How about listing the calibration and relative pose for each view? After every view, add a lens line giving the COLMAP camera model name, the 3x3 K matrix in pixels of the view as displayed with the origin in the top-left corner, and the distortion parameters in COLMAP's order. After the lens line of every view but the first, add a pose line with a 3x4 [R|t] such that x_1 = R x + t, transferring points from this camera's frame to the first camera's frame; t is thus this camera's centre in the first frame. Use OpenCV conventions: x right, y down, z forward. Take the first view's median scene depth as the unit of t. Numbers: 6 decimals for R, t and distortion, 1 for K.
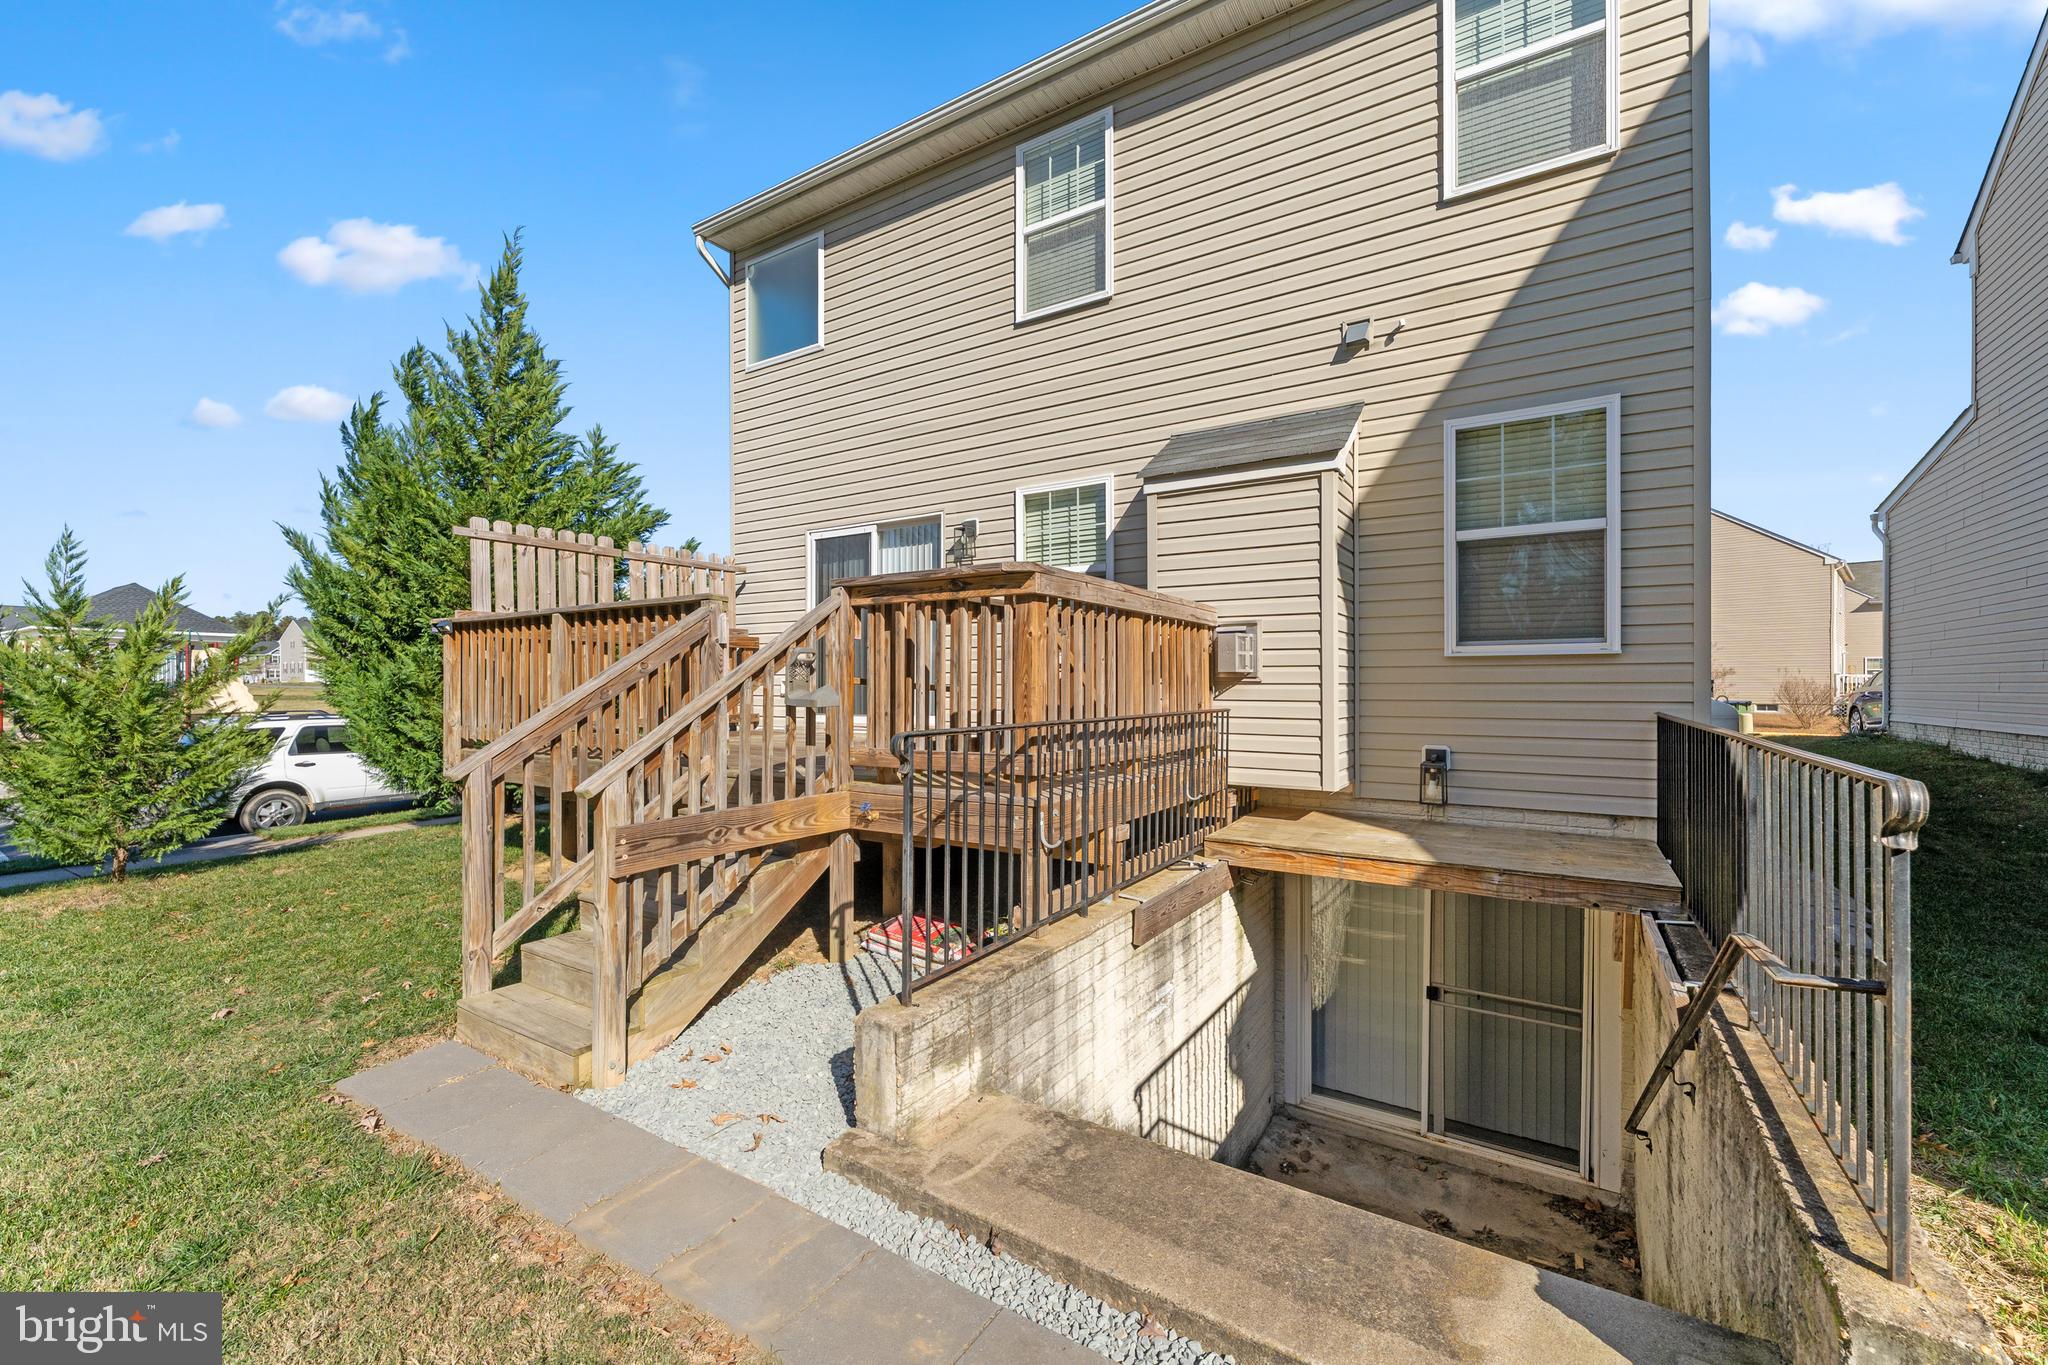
lens RADIAL K [[833.9, 0, 1022.4], [0, 833.9, 686.1], [0, 0, 1]] dist [-0.000219, -0.000198]
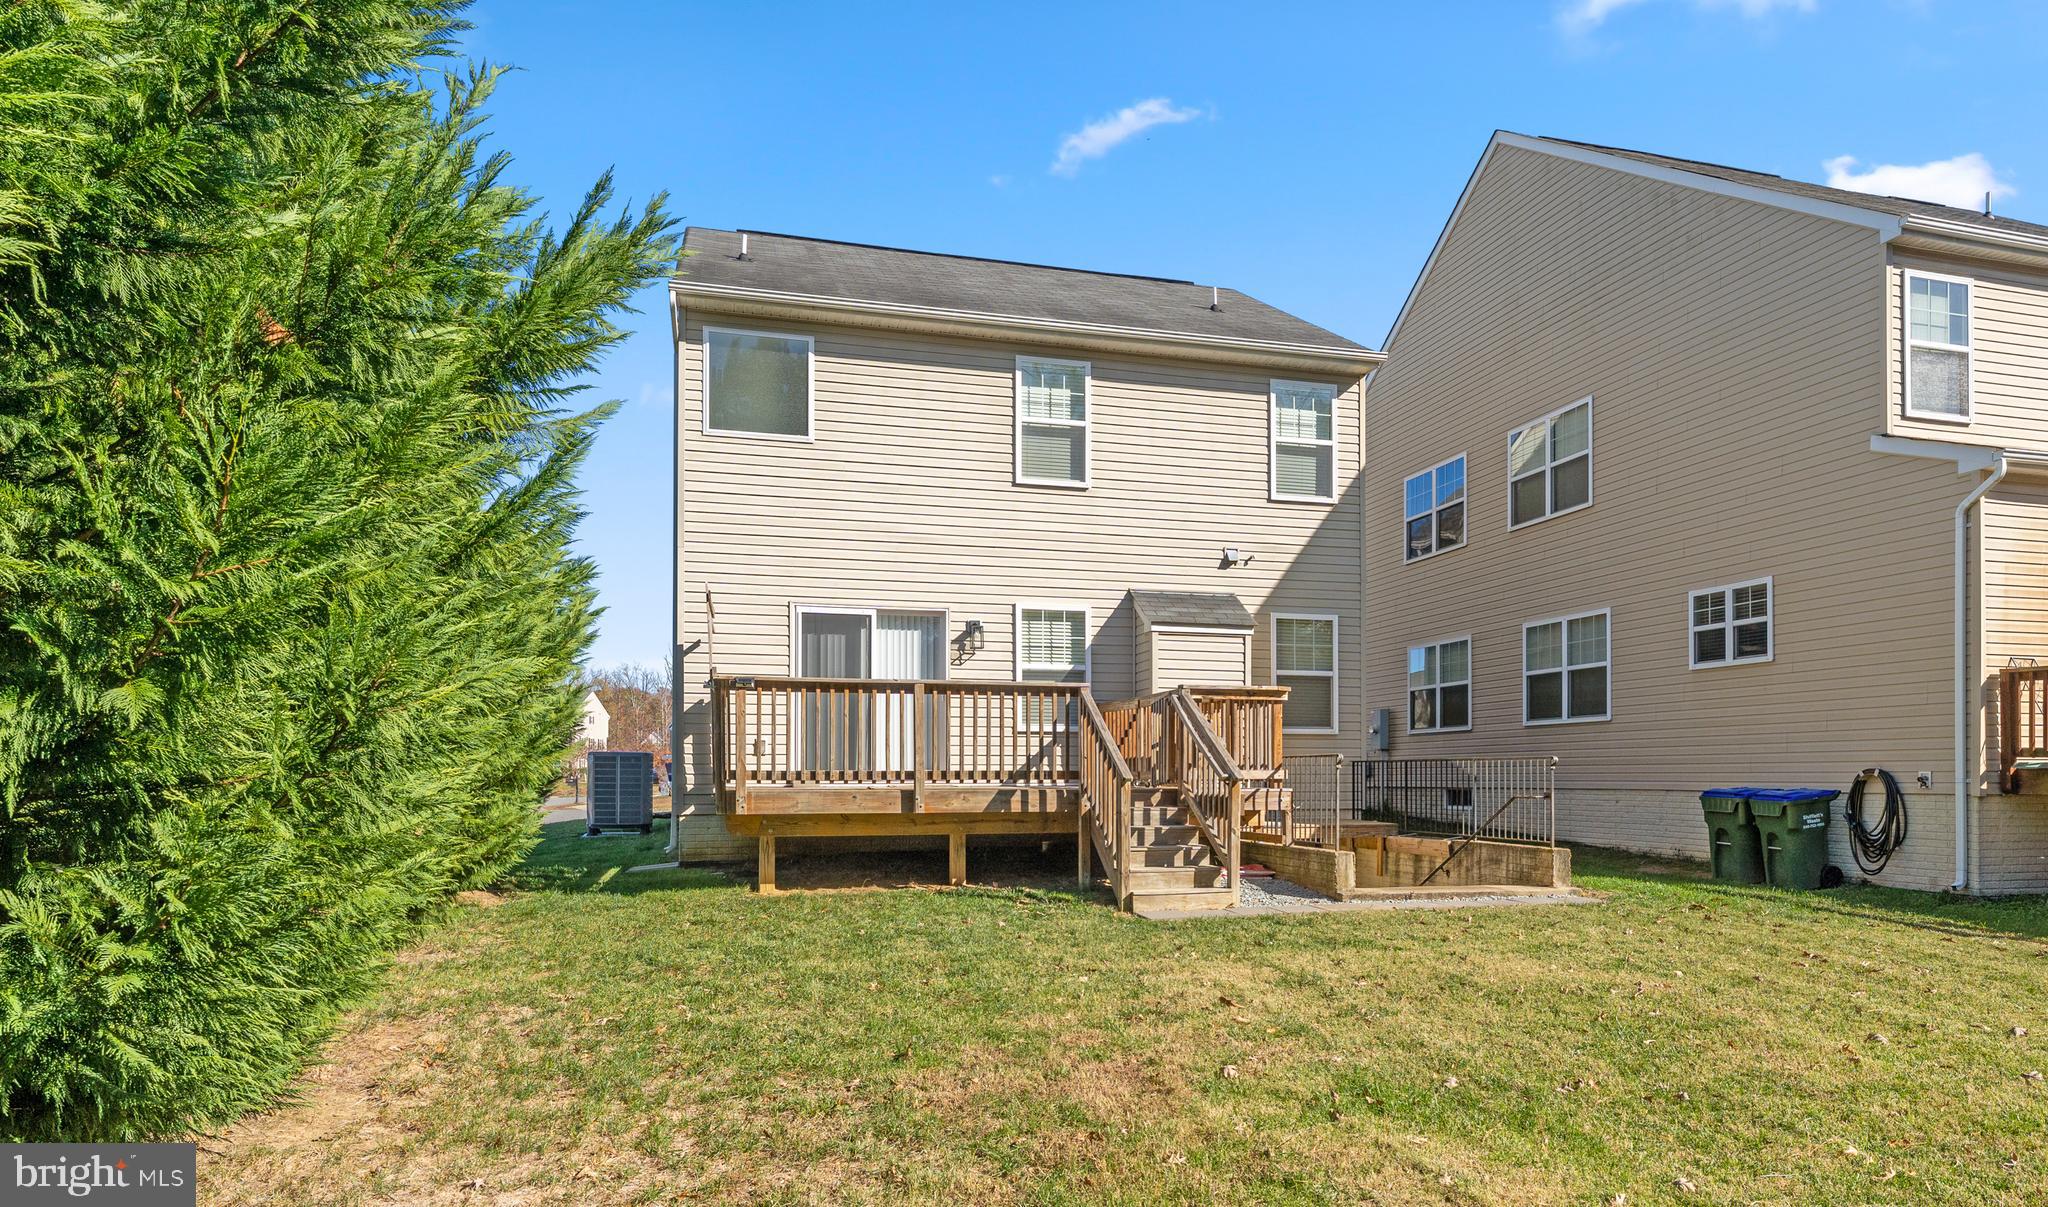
lens RADIAL K [[1202.1, 0, 1072.3], [0, 1202.1, 776.3], [0, 0, 1]] dist [-0.004248, 0.001240]
pose [[0.659081, 0.000796, 0.752072, -1.844296], [-0.000451, 1.000000, -0.000663, 0.064184], [-0.752072, 0.000098, 0.659081, -0.482643]]
